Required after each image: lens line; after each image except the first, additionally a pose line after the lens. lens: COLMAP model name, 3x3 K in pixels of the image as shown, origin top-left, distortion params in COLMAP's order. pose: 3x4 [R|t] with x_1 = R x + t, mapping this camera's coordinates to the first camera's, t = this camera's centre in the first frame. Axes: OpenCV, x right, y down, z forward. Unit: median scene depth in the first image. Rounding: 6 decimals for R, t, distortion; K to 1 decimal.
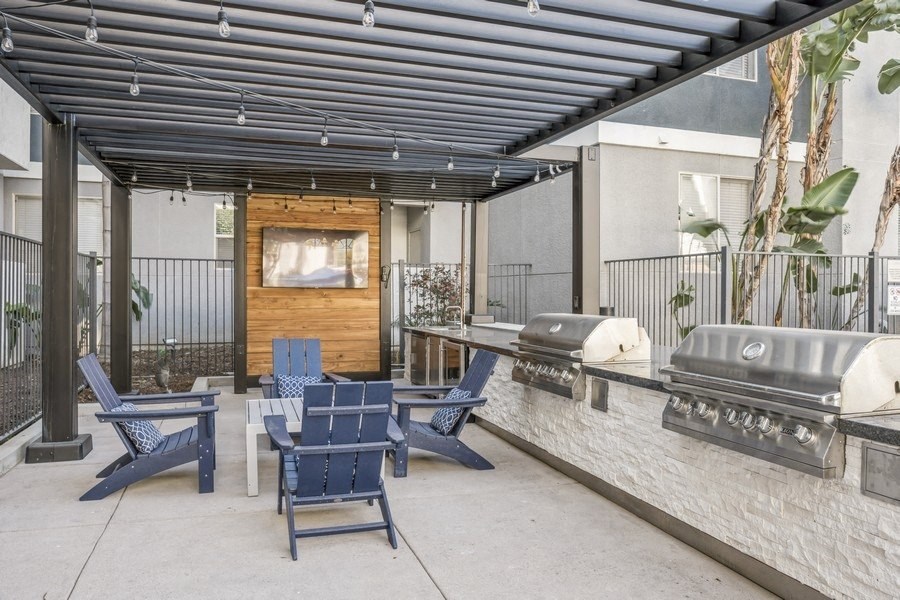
lens RADIAL K [[635.7, 0, 450.0], [0, 635.7, 300.0], [0, 0, 1]] dist [-0.002989, 0.000728]
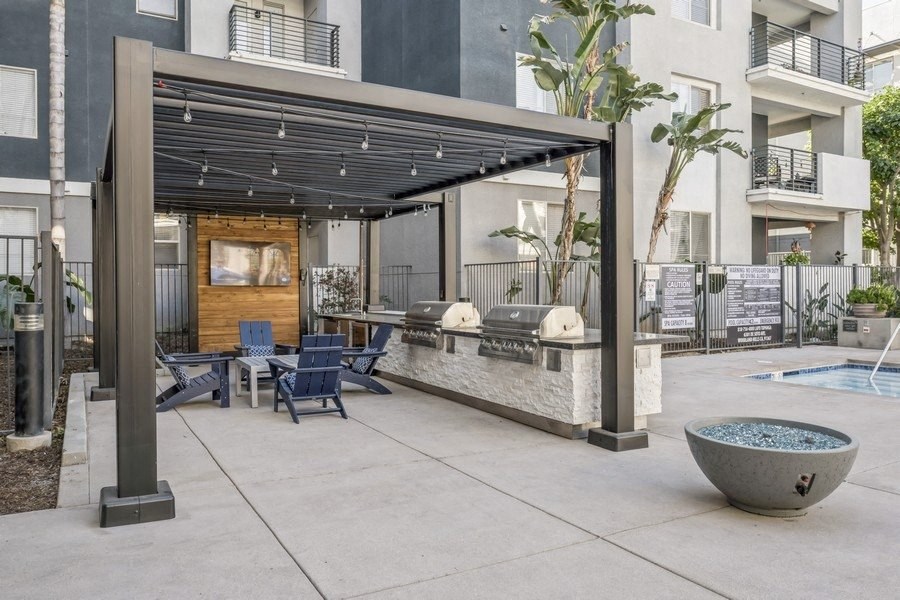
lens RADIAL K [[635.7, 0, 450.0], [0, 635.7, 300.0], [0, 0, 1]] dist [-0.002989, 0.000728]
pose [[0.982037, -0.011410, 0.188342, -0.067607], [0.009727, 0.999904, 0.009858, 0.001933], [-0.188436, -0.007849, 0.982054, -0.491555]]
